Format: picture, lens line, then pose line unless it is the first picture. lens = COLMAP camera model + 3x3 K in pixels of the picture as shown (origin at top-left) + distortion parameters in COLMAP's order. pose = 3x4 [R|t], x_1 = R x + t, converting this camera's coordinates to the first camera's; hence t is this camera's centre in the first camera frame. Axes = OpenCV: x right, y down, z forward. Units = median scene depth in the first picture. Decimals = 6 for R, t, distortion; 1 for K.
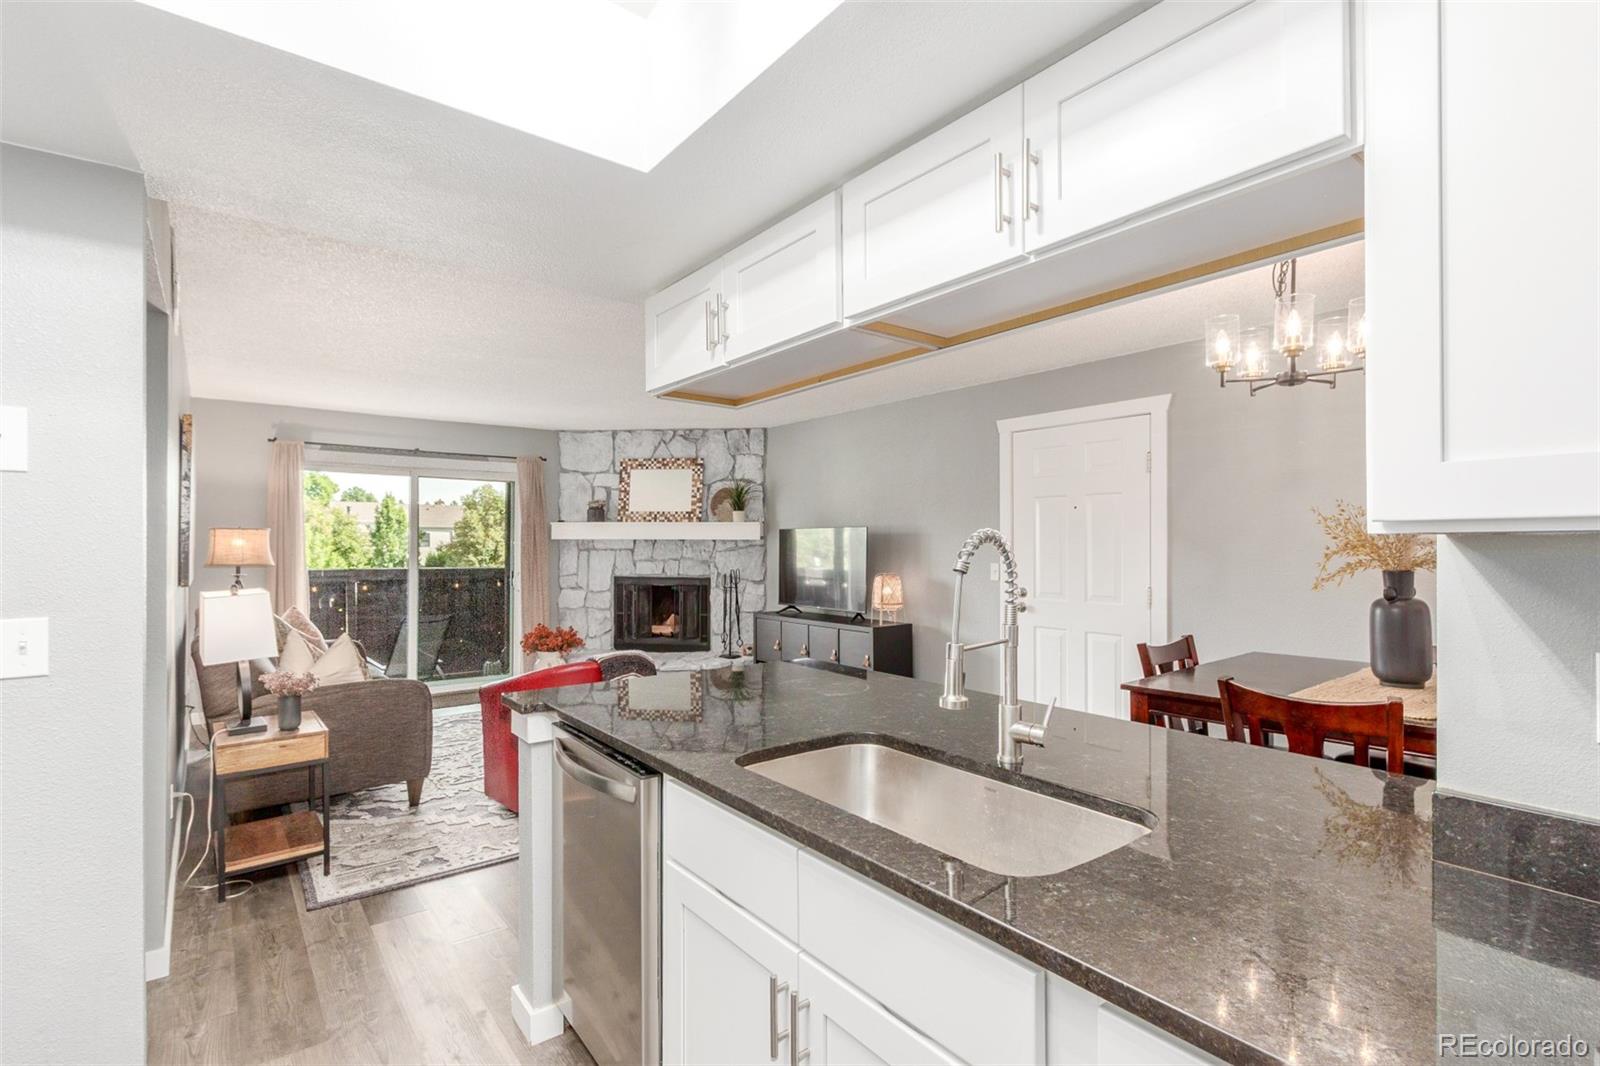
lens RADIAL K [[748.3, 0, 803.1], [0, 748.3, 544.2], [0, 0, 1]] dist [0.007618, -0.000034]
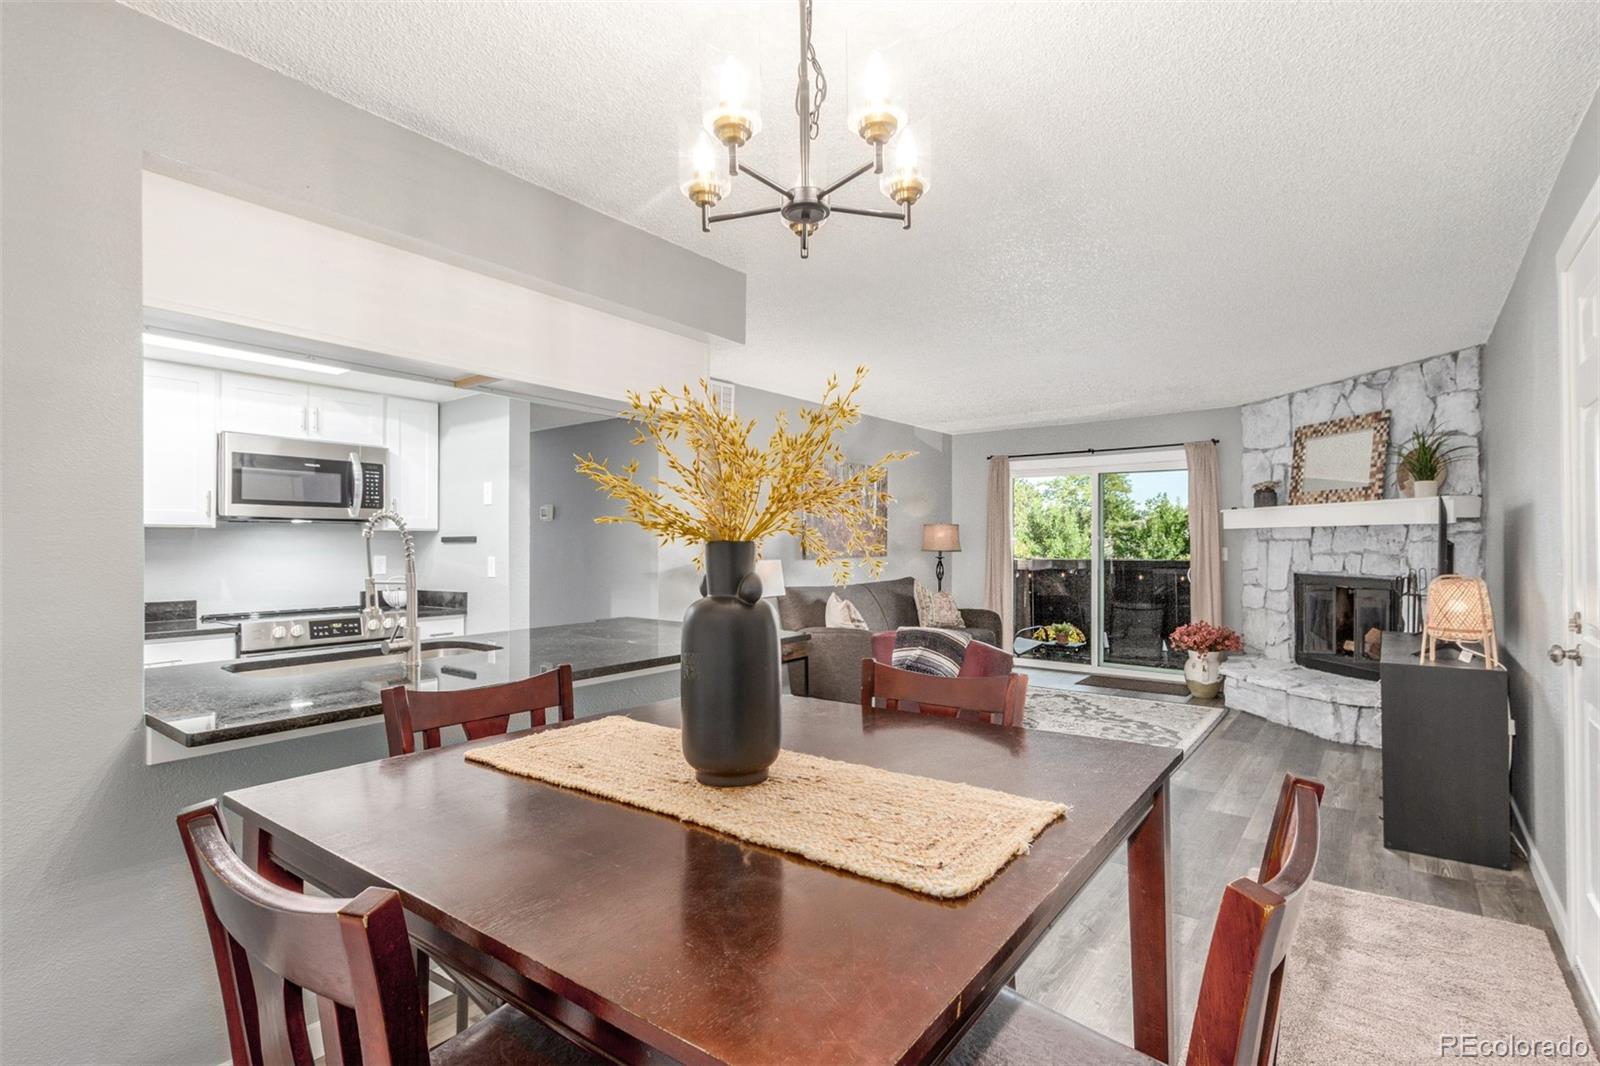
lens RADIAL K [[752.9, 0, 815.3], [0, 752.9, 541.6], [0, 0, 1]] dist [0.002176, -0.000120]
pose [[0.257588, -0.003935, -0.966247, 0.410198], [0.002223, 0.999991, -0.003479, 0.010690], [0.966252, -0.001252, 0.257595, 0.293661]]
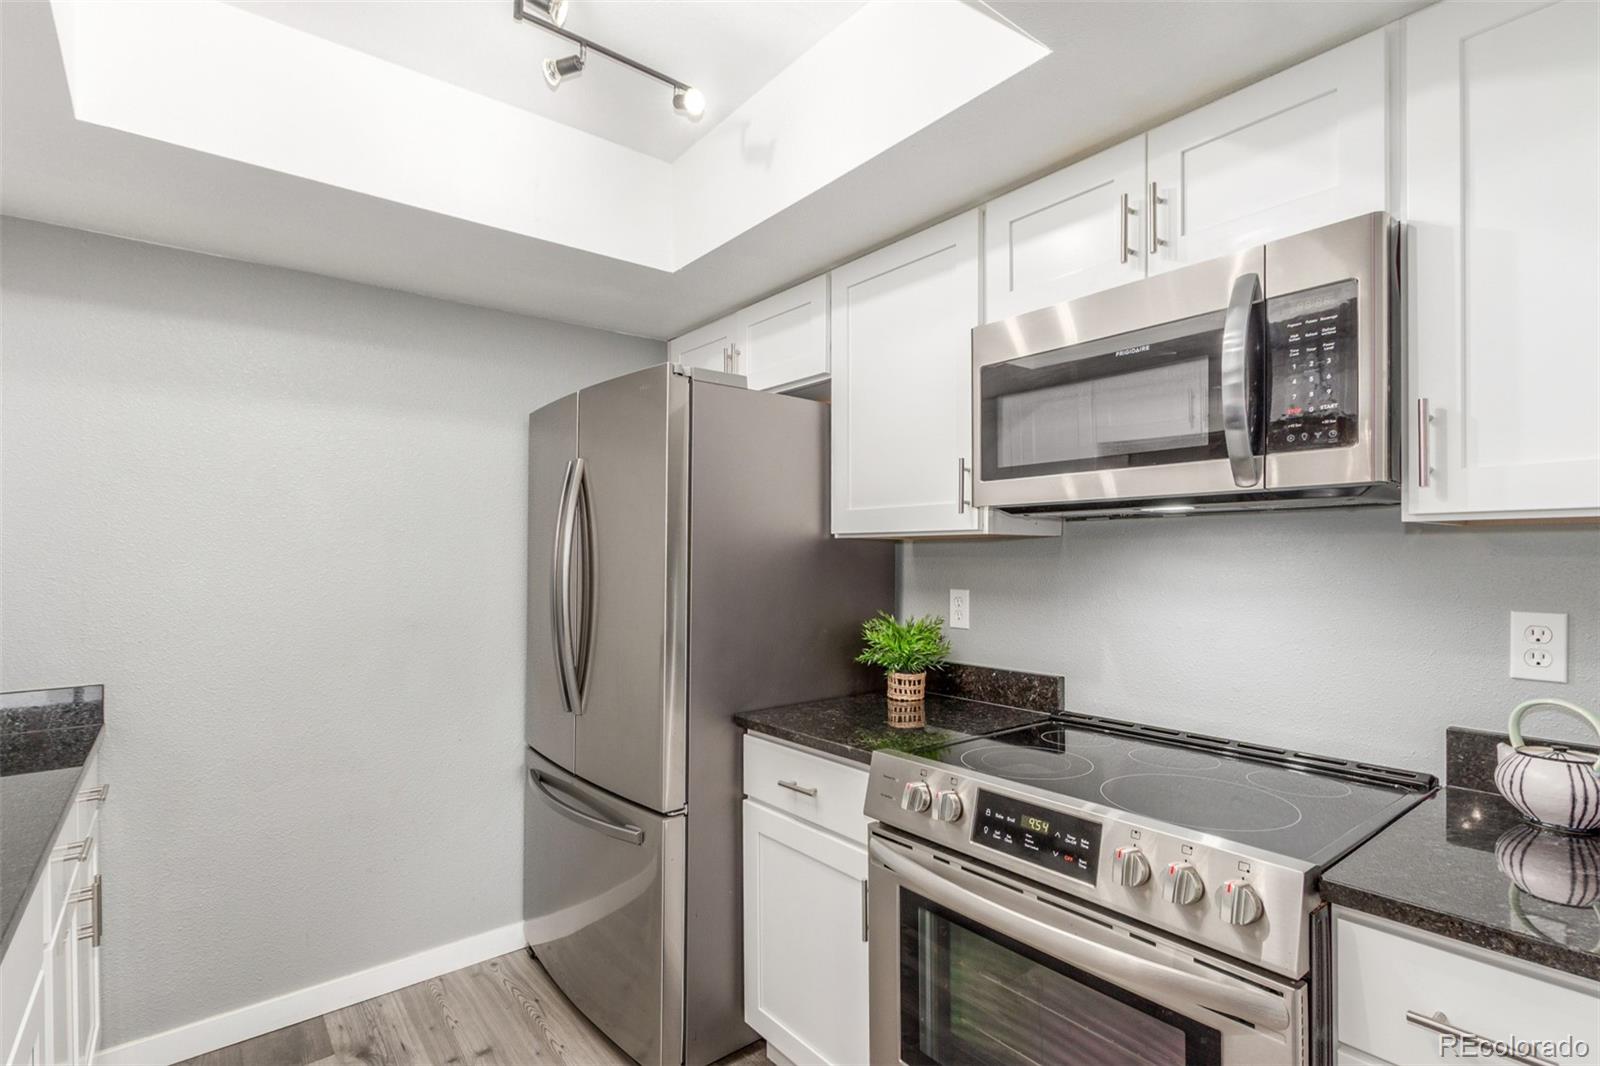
lens RADIAL K [[773.5, 0, 813.4], [0, 773.5, 554.9], [0, 0, 1]] dist [0.003638, -0.000219]
pose [[-0.999738, 0.006325, -0.022019, -0.121580], [0.006324, 0.999980, 0.000111, 0.004966], [0.022019, -0.000028, -0.999758, 0.281535]]
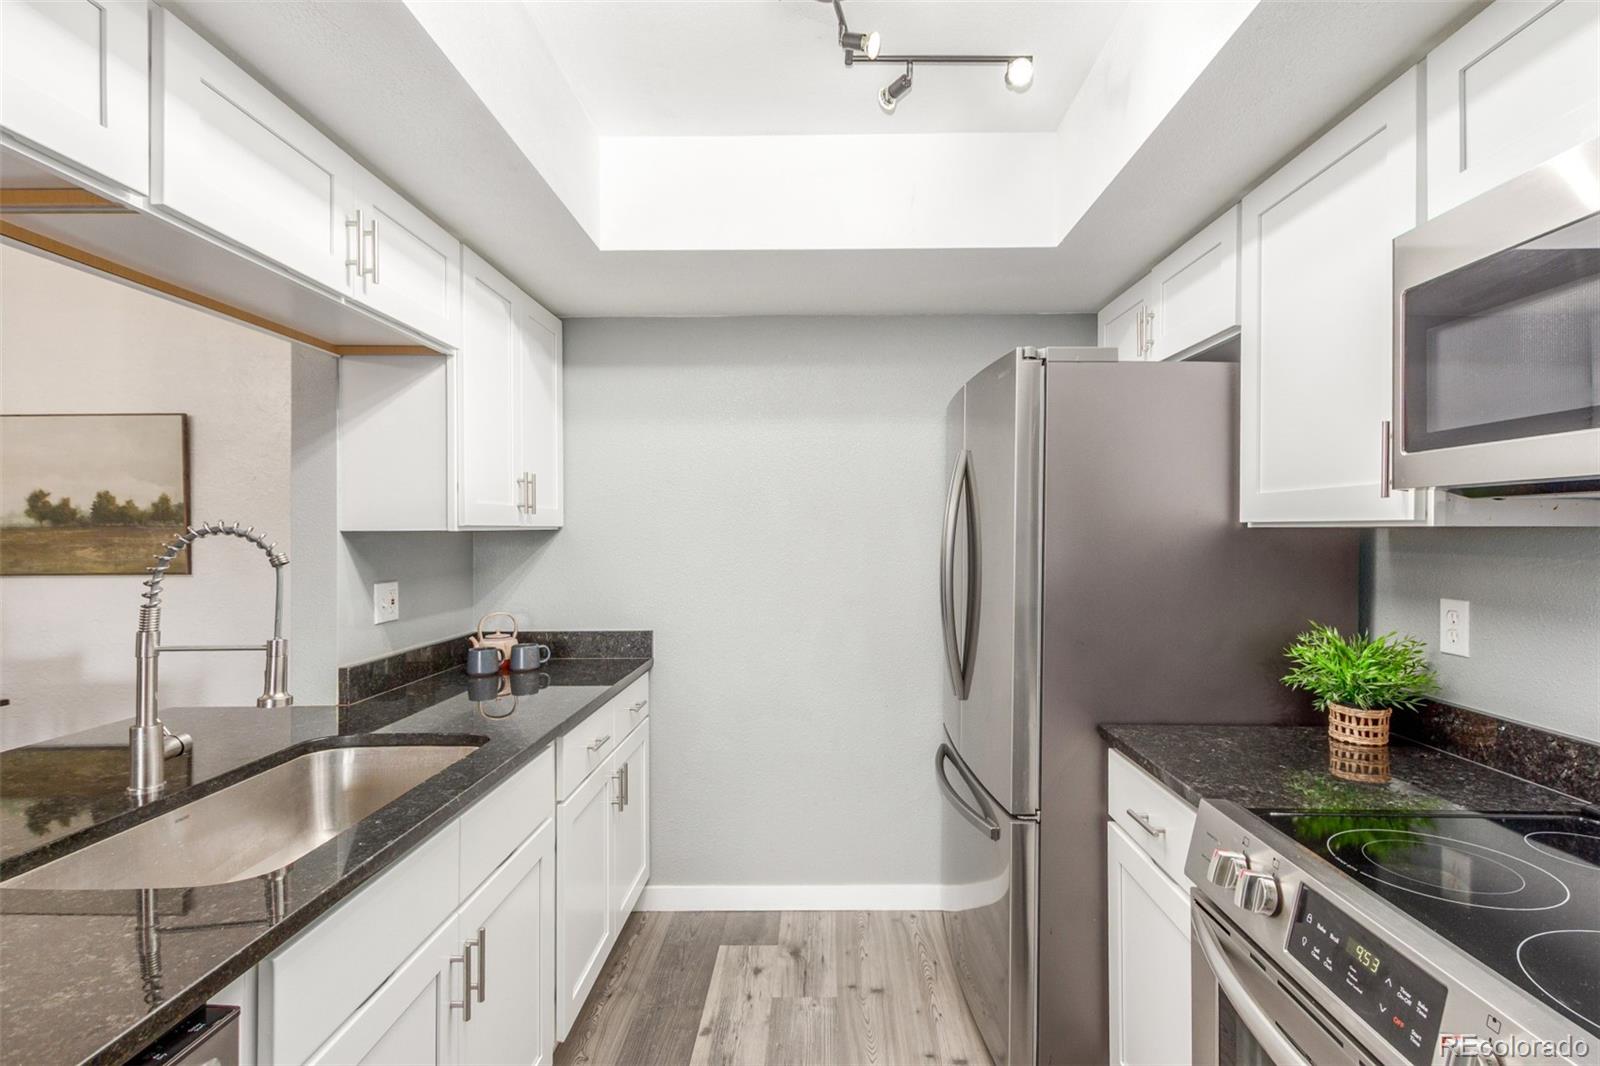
lens RADIAL K [[771.9, 0, 814.6], [0, 771.9, 530.0], [0, 0, 1]] dist [0.016411, -0.010452]
pose [[-0.776959, 0.004275, 0.629536, -0.184927], [0.003944, 0.999990, -0.001923, -0.000762], [-0.629538, 0.000989, -0.776969, 0.256880]]
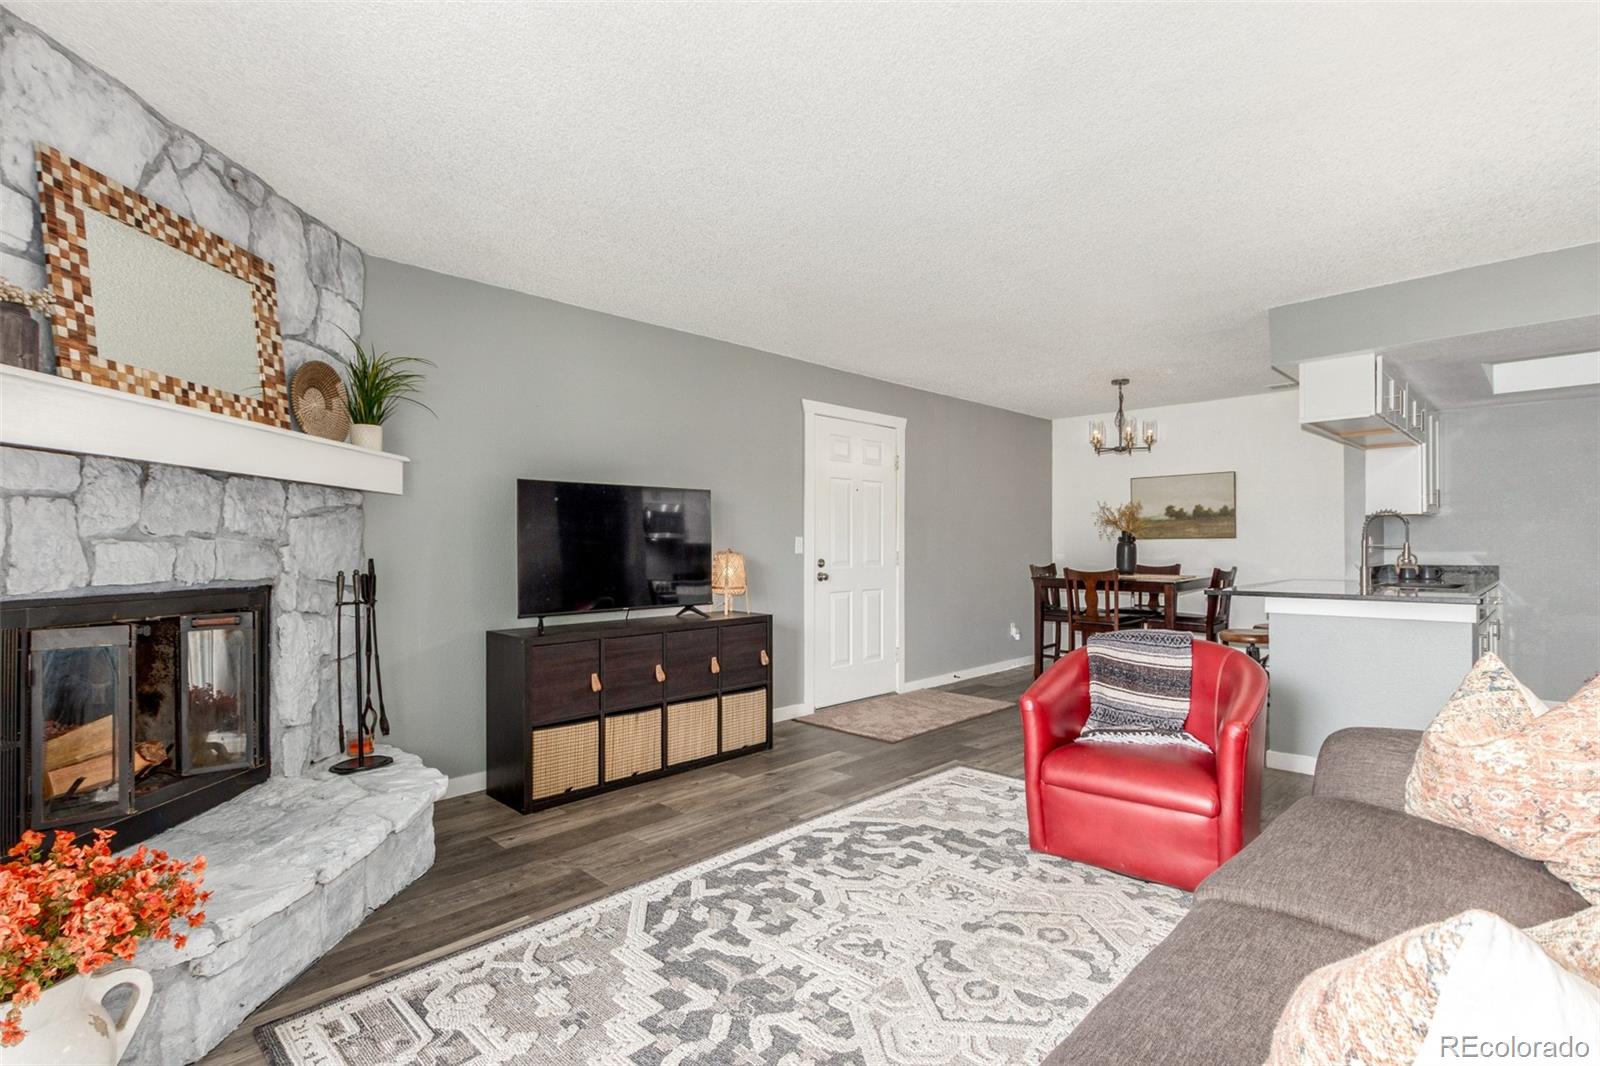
lens RADIAL K [[760.0, 0, 804.6], [0, 760.0, 544.4], [0, 0, 1]] dist [0.000586, -0.000371]
pose [[-0.126094, 0.001010, 0.992018, -0.540378], [0.003612, 0.999993, -0.000559, 0.025554], [-0.992012, 0.003512, -0.126097, 0.780221]]
